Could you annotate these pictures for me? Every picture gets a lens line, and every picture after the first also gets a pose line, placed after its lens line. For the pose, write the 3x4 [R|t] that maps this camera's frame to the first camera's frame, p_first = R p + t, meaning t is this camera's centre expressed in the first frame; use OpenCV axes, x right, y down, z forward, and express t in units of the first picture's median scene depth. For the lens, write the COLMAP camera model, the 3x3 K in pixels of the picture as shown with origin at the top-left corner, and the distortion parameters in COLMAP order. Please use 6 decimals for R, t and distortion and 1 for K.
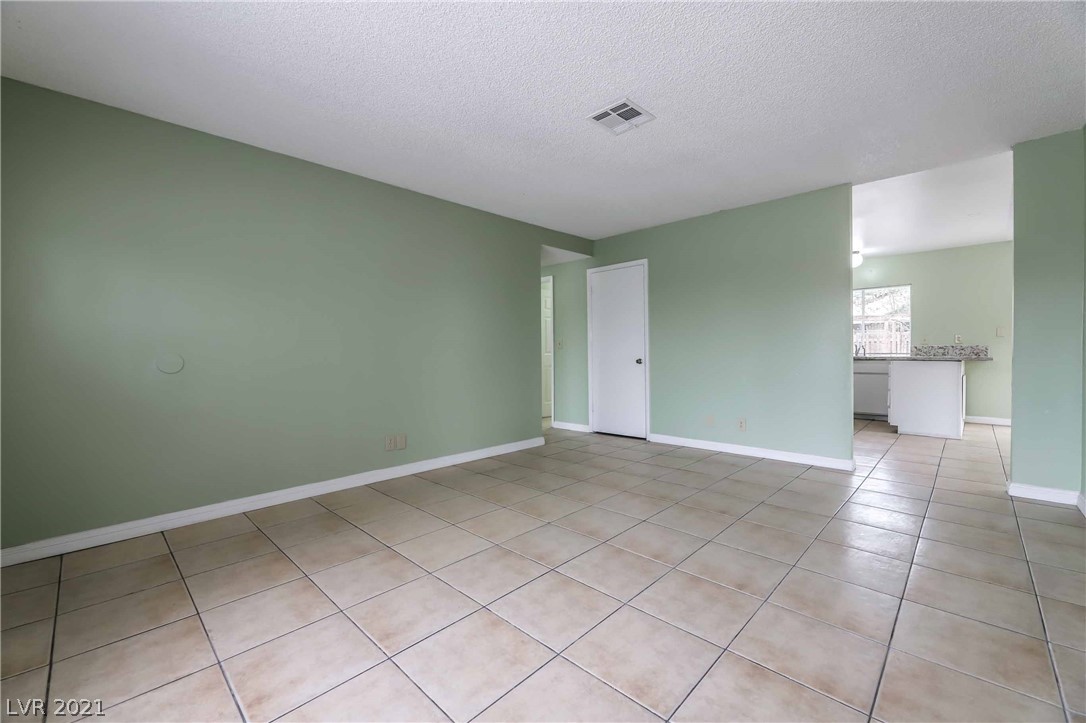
lens RADIAL K [[440.8, 0, 544.3], [0, 440.8, 357.9], [0, 0, 1]] dist [-0.002088, -0.001498]
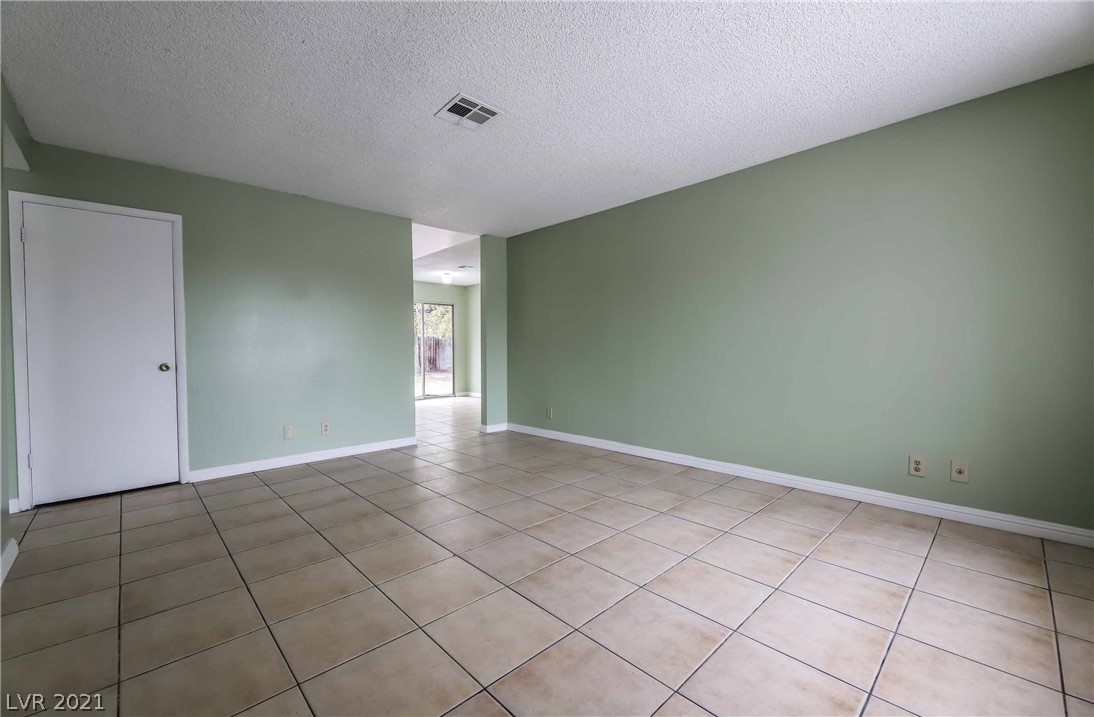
lens RADIAL K [[445.8, 0, 544.7], [0, 445.8, 357.0], [0, 0, 1]] dist [-0.002206, 0.000069]
pose [[0.045615, -0.009598, 0.998913, -1.033250], [0.021646, 0.999729, 0.008618, -0.002478], [-0.998725, 0.021230, 0.045810, 0.997009]]
